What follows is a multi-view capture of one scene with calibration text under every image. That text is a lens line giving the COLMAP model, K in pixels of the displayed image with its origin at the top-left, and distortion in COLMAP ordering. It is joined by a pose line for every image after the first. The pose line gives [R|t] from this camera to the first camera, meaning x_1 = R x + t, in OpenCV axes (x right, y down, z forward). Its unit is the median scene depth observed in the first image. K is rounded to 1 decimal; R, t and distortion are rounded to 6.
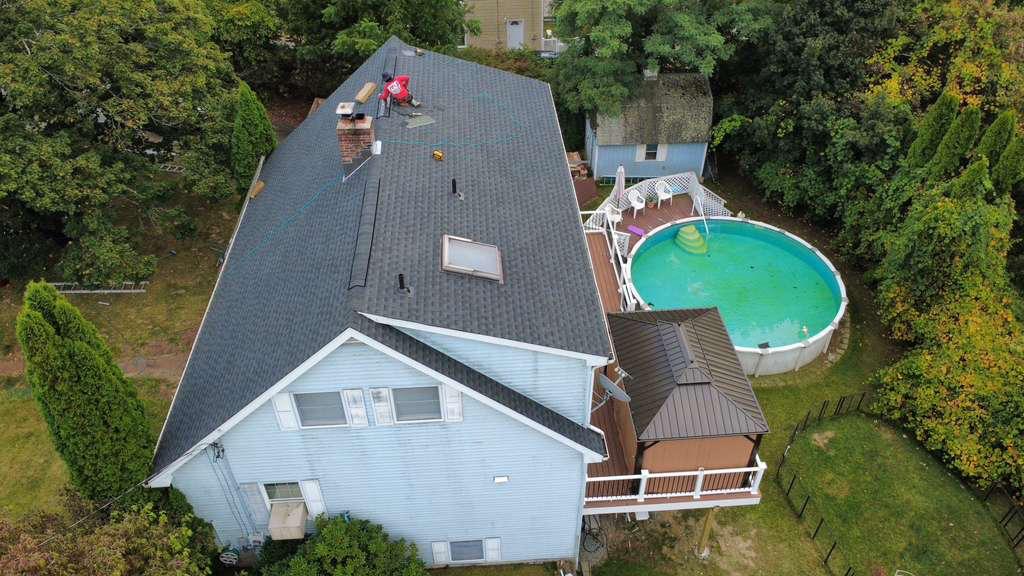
lens RADIAL K [[758.9, 0, 512.0], [0, 758.9, 288.0], [0, 0, 1]] dist [-0.003561, -0.000634]
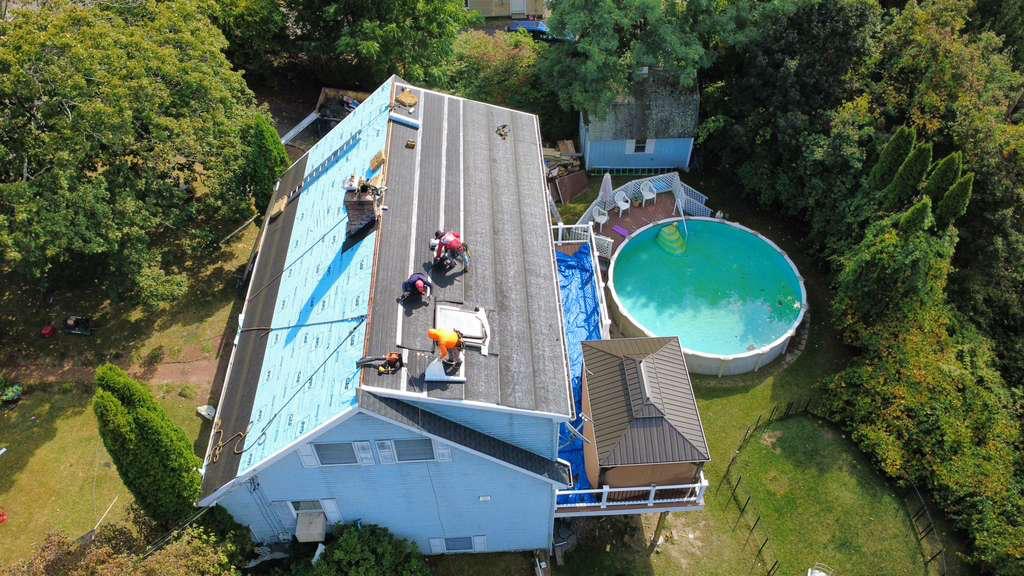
lens RADIAL K [[758.9, 0, 512.0], [0, 758.9, 288.0], [0, 0, 1]] dist [-0.003561, -0.000634]
pose [[0.999871, 0.009448, -0.012954, 0.029613], [-0.007744, 0.992022, 0.125824, -0.167315], [0.014039, -0.125707, 0.991968, -0.116340]]
